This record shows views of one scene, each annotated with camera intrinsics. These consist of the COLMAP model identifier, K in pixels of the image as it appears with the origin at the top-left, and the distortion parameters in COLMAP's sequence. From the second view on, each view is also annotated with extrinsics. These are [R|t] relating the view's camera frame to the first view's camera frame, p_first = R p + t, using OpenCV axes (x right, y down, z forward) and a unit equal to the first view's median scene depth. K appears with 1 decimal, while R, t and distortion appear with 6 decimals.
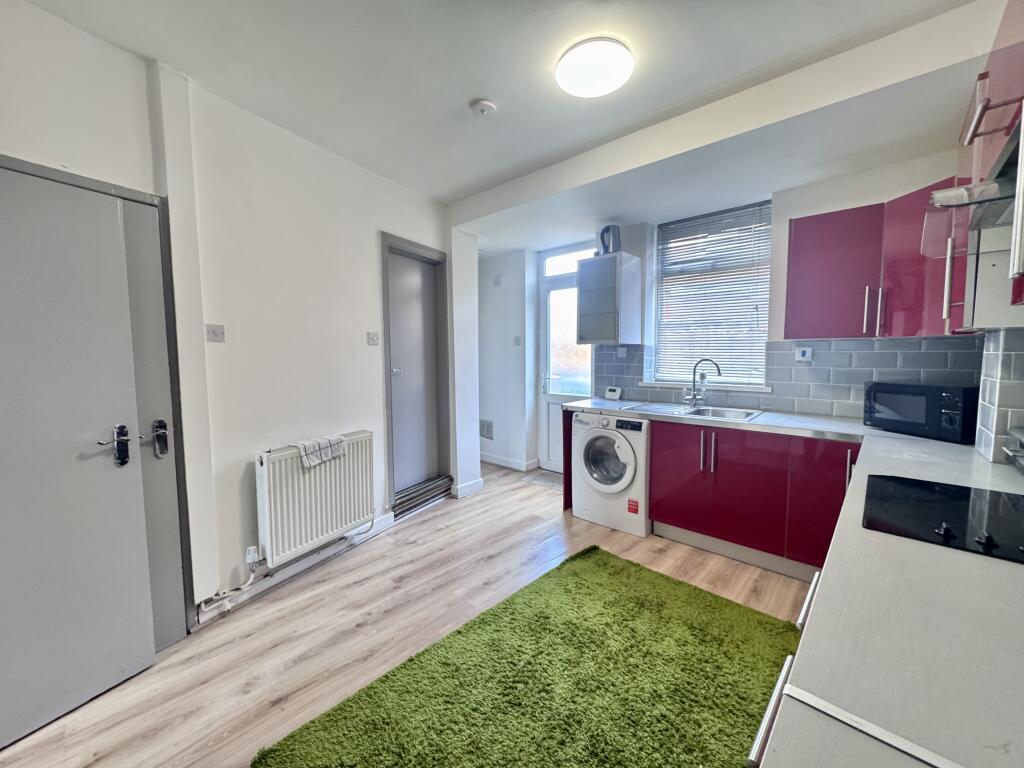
lens RADIAL K [[407.5, 0, 510.9], [0, 407.5, 381.9], [0, 0, 1]] dist [-0.000669, -0.000056]
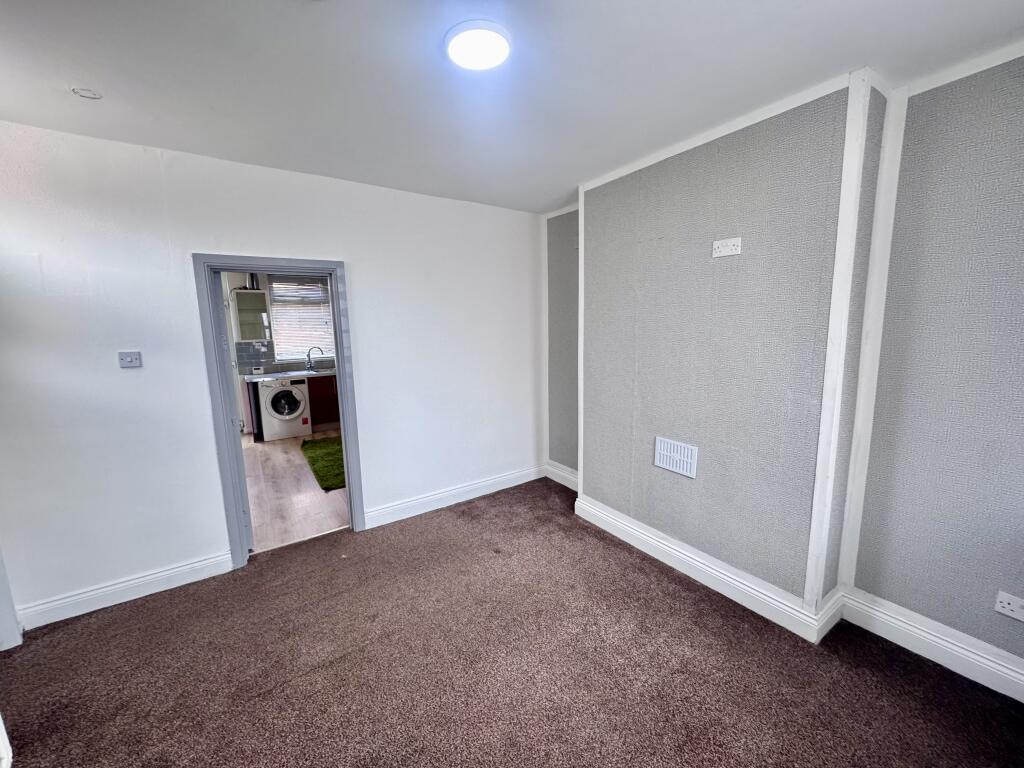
lens RADIAL K [[407.5, 0, 510.9], [0, 407.5, 381.9], [0, 0, 1]] dist [-0.000669, -0.000056]
pose [[0.226480, -0.138974, 0.964050, -1.417978], [0.091282, 0.988441, 0.121046, -0.042193], [-0.969729, 0.060586, 0.236548, -0.501704]]
